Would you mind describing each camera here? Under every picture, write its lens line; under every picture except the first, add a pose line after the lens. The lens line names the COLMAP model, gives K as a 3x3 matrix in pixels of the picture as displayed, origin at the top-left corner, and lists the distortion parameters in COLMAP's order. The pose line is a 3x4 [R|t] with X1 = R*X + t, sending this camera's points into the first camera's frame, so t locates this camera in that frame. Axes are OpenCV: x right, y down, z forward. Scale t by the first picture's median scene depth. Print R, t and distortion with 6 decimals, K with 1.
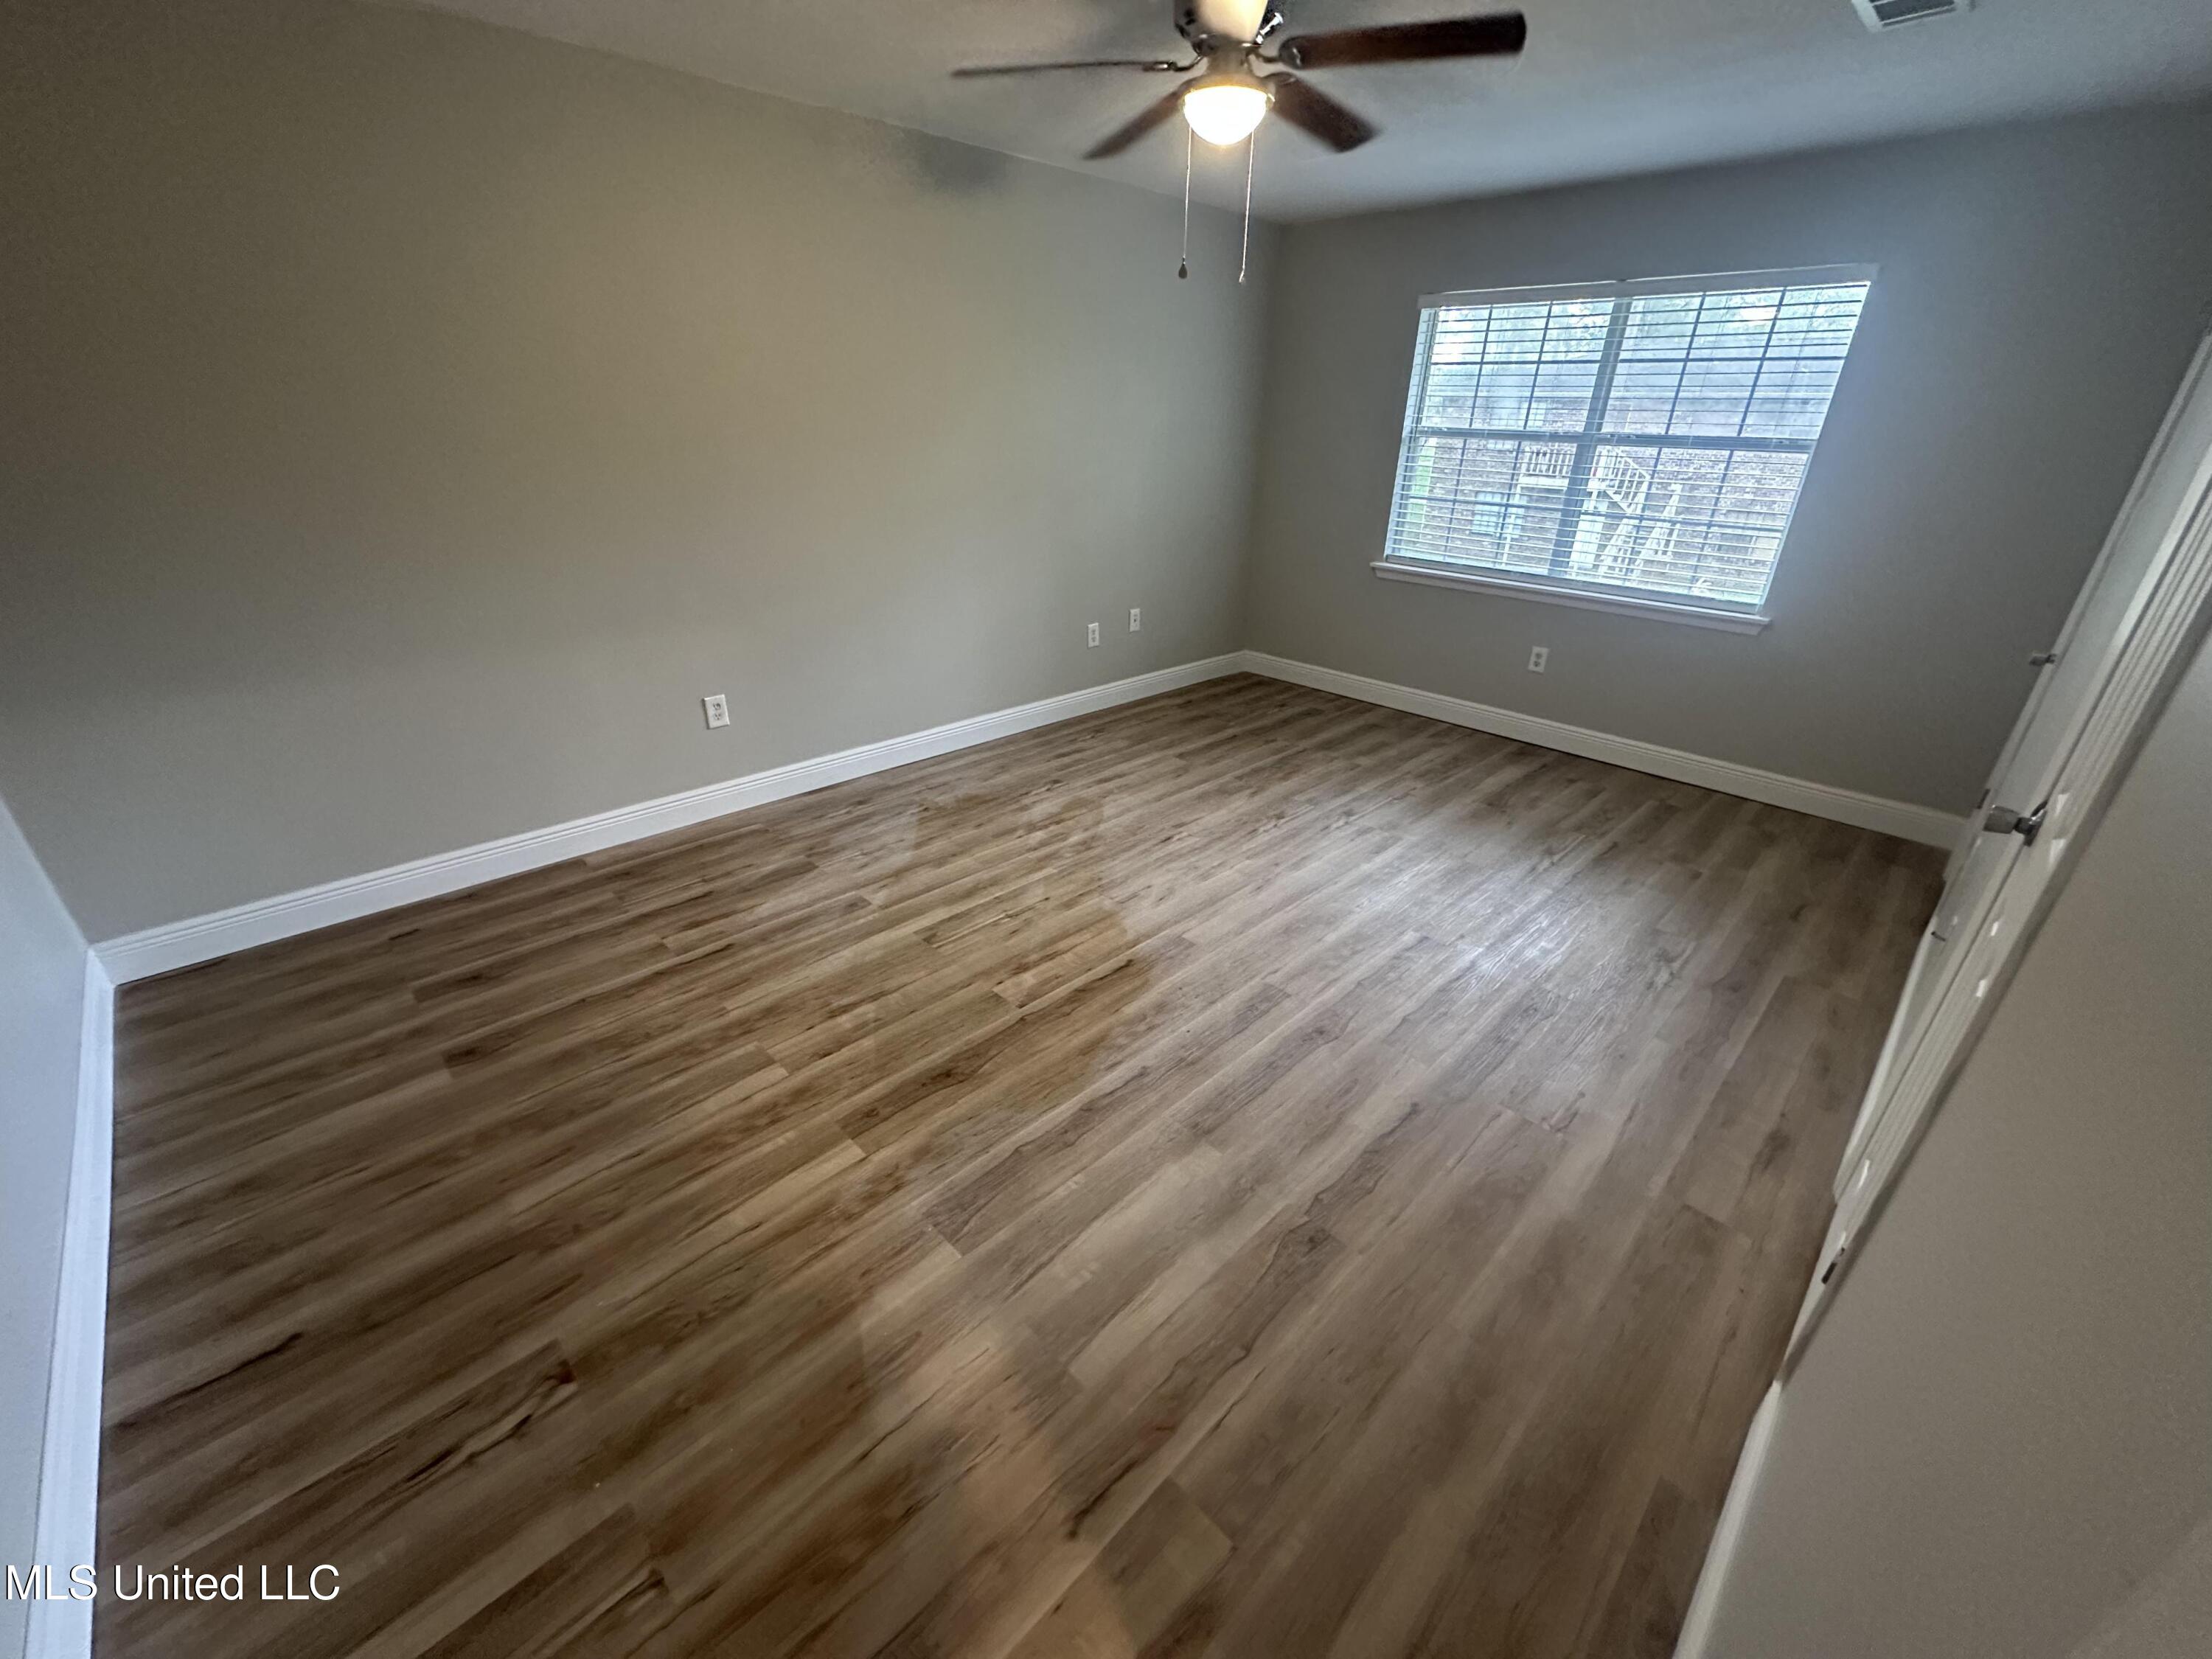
lens RADIAL K [[885.3, 0, 1106.0], [0, 885.3, 829.5], [0, 0, 1]] dist [0.000512, 0.000047]
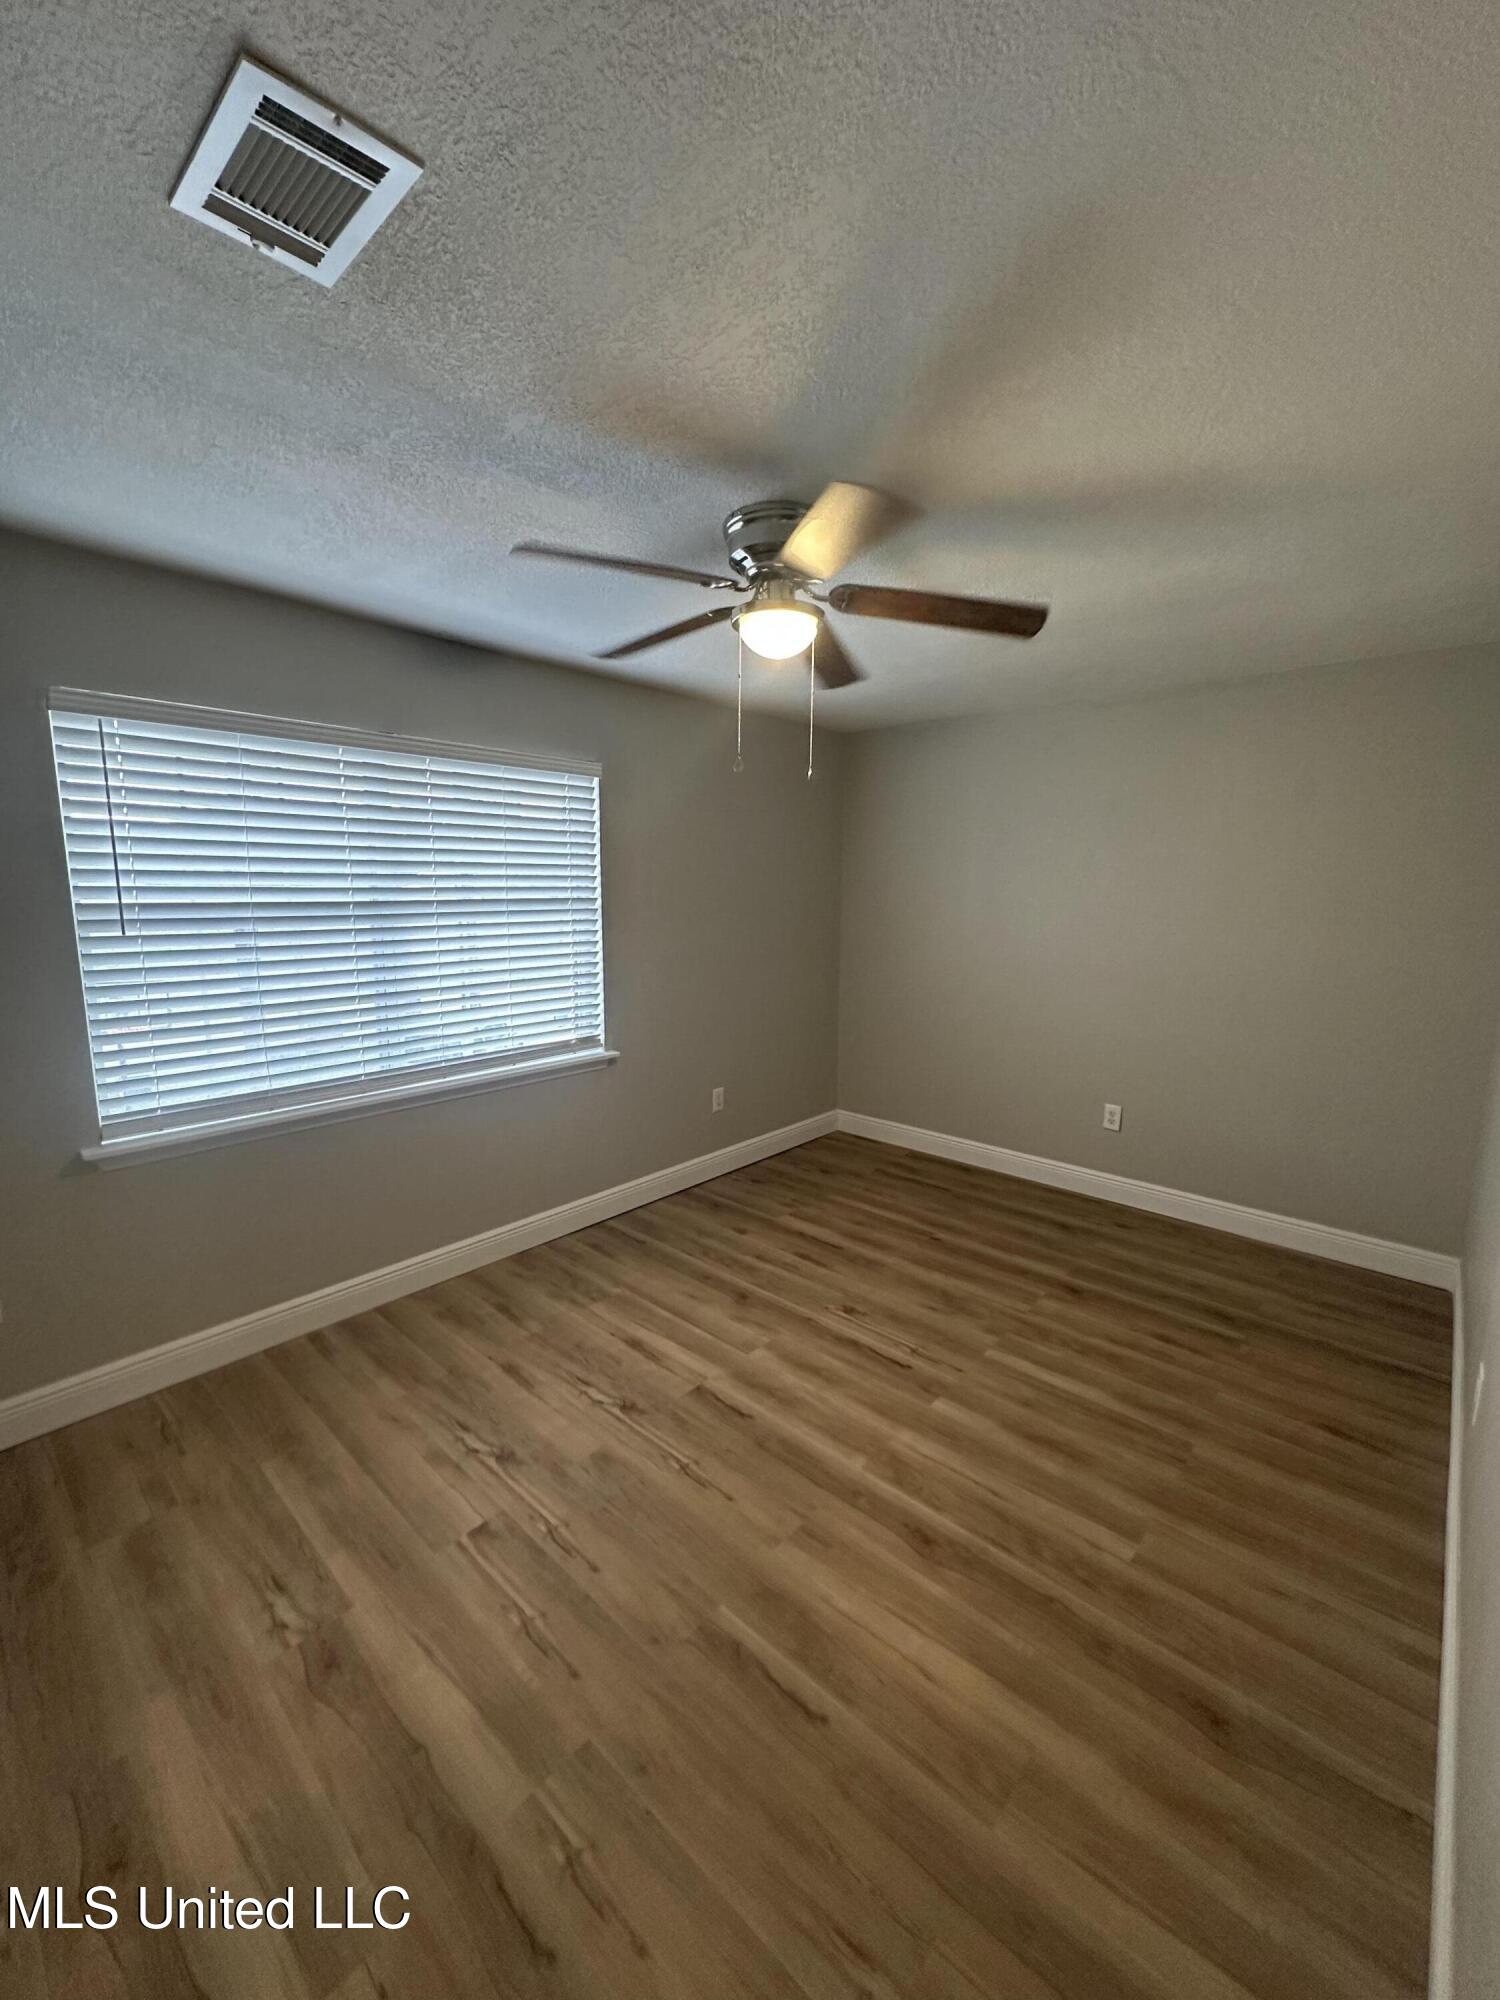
lens RADIAL K [[800.4, 0, 750.0], [0, 800.4, 1000.0], [0, 0, 1]] dist [0.000512, 0.000047]
pose [[0.060669, 0.134180, -0.989098, 0.764133], [-0.440510, 0.892803, 0.094097, -0.309623], [0.895695, 0.429999, 0.113273, 0.657480]]
